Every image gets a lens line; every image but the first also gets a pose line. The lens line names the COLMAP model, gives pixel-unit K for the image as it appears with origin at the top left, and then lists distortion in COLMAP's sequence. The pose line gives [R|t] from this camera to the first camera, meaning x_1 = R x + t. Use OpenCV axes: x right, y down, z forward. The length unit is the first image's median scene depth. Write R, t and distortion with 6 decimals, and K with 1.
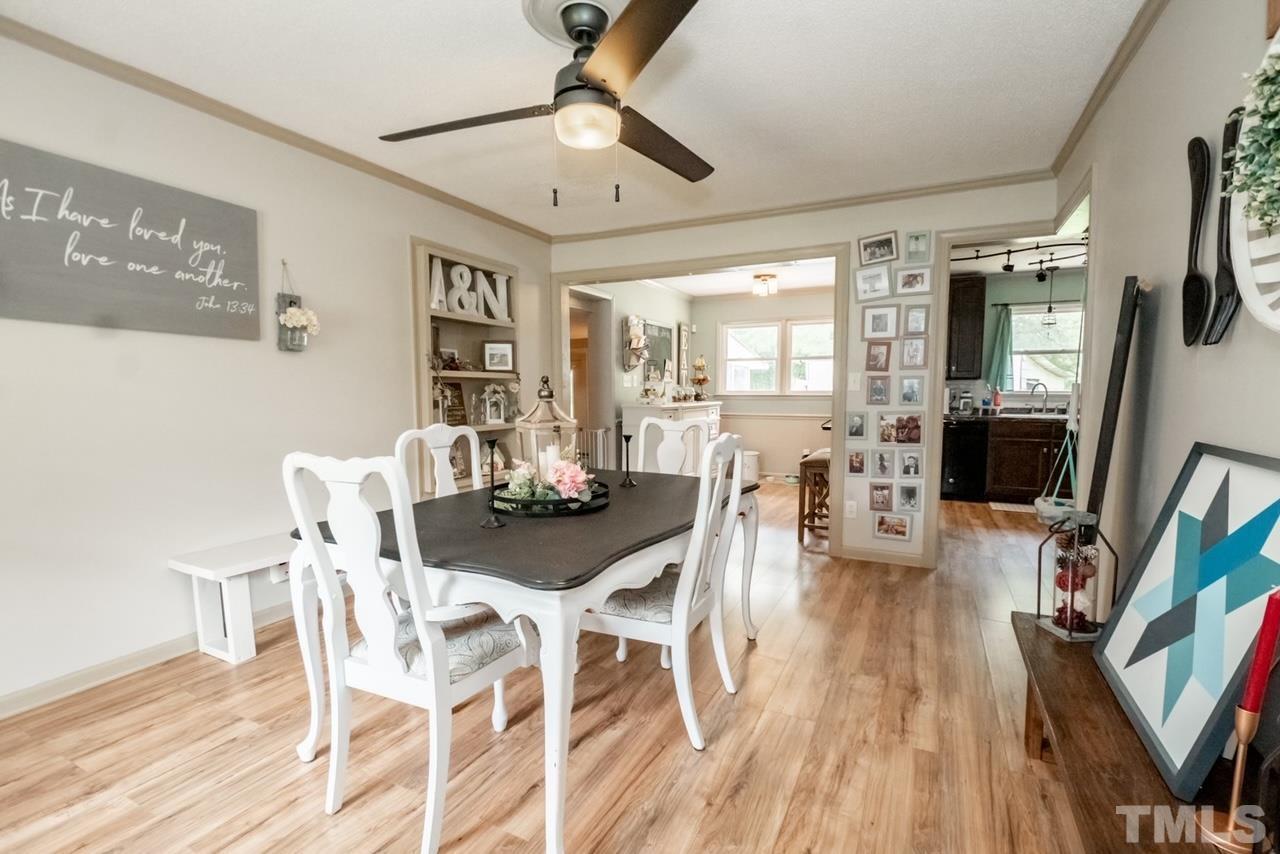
lens RADIAL K [[566.0, 0, 651.5], [0, 566.0, 445.3], [0, 0, 1]] dist [0.000557, -0.004437]
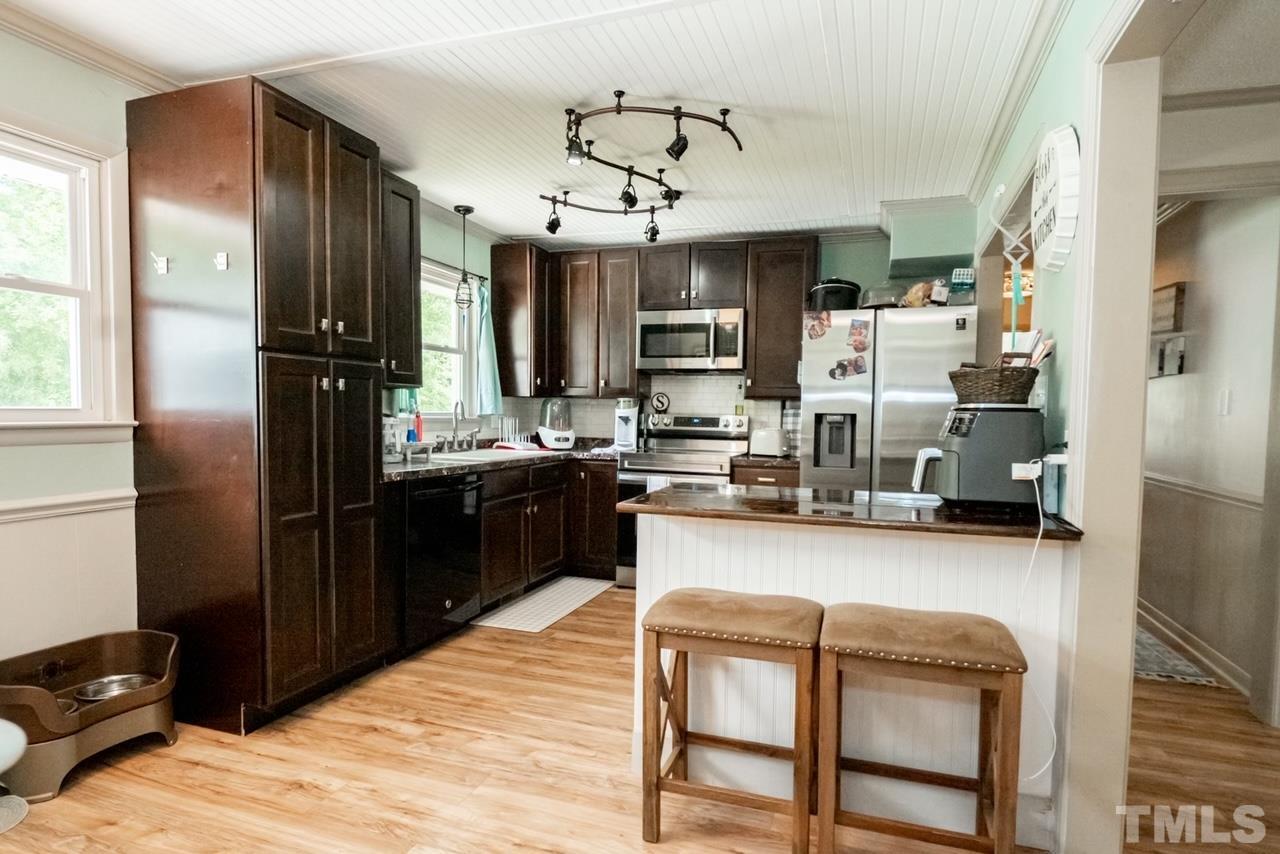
lens RADIAL K [[675.4, 0, 643.4], [0, 675.4, 444.9], [0, 0, 1]] dist [0.000923, -0.007592]
pose [[-0.118082, -0.049629, 0.991763, -0.063755], [0.080555, 0.994980, 0.059381, -0.141224], [-0.989731, 0.086903, -0.113492, 1.412419]]
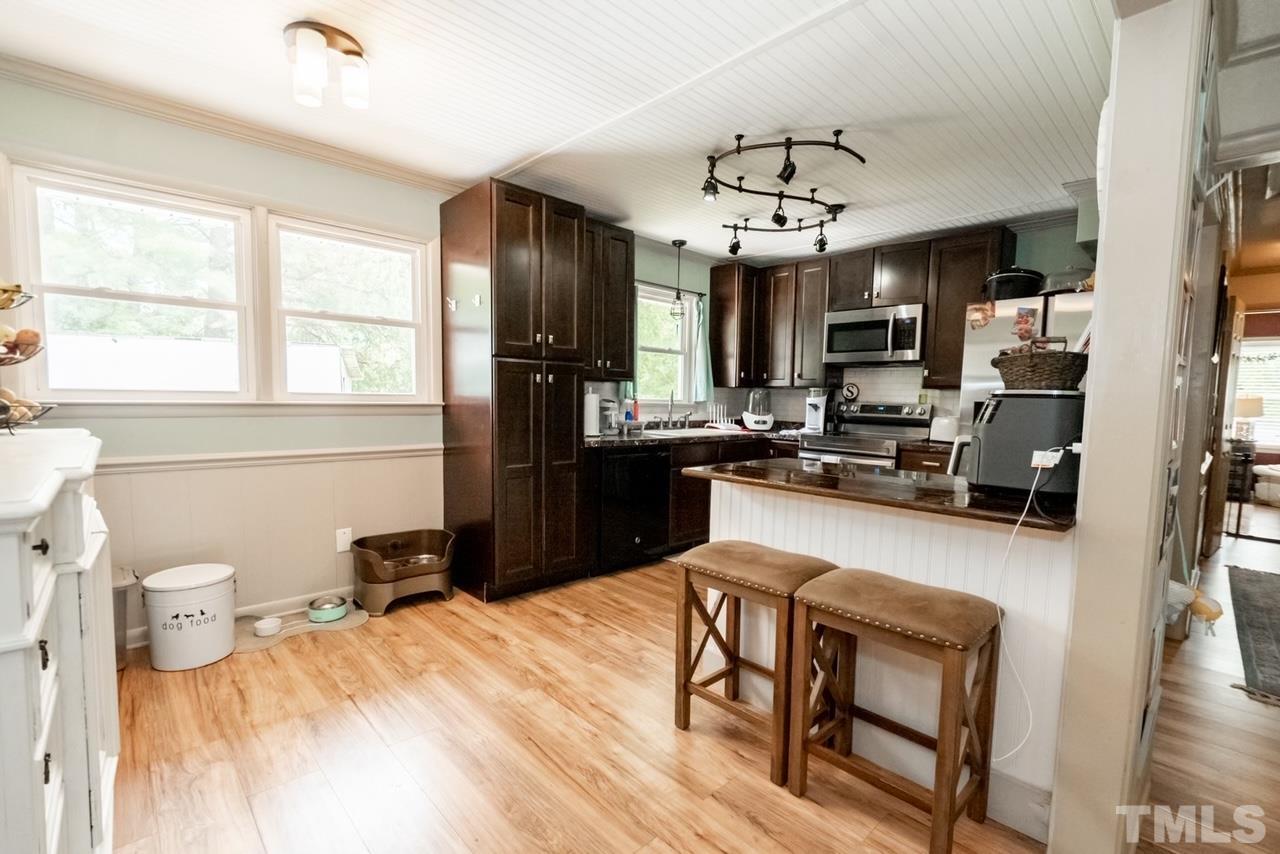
lens RADIAL K [[559.7, 0, 651.2], [0, 559.7, 444.0], [0, 0, 1]] dist [-0.000138, -0.000441]
pose [[0.344367, -0.071434, 0.936114, -0.077523], [0.069606, 0.996300, 0.050421, -0.120639], [-0.936251, 0.047796, 0.348065, 1.204855]]
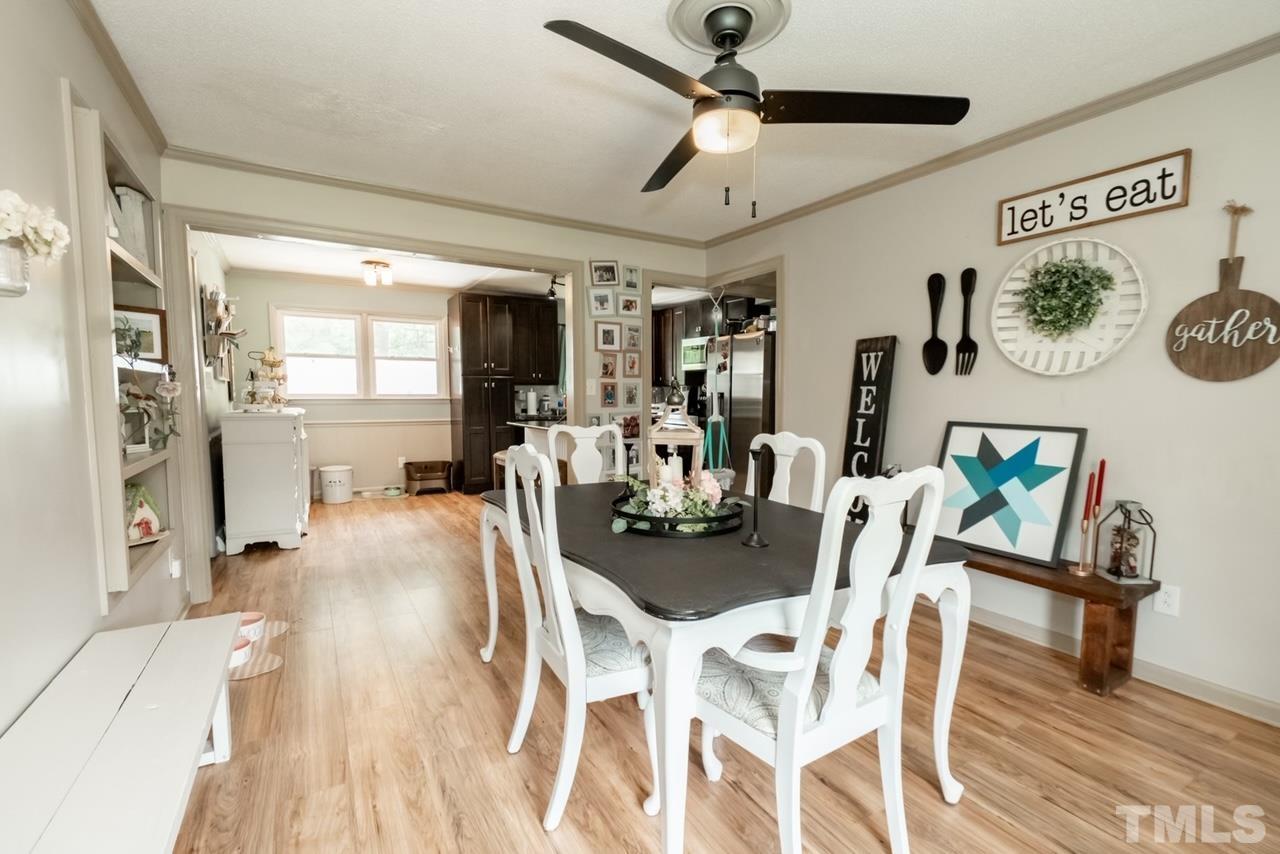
lens RADIAL K [[573.7, 0, 648.1], [0, 573.7, 443.5], [0, 0, 1]] dist [0.023153, 0.000006]
pose [[0.552741, -0.070056, 0.830403, -0.538248], [0.077314, 0.996474, 0.032604, -0.029489], [-0.829759, 0.046180, 0.556208, 0.276592]]
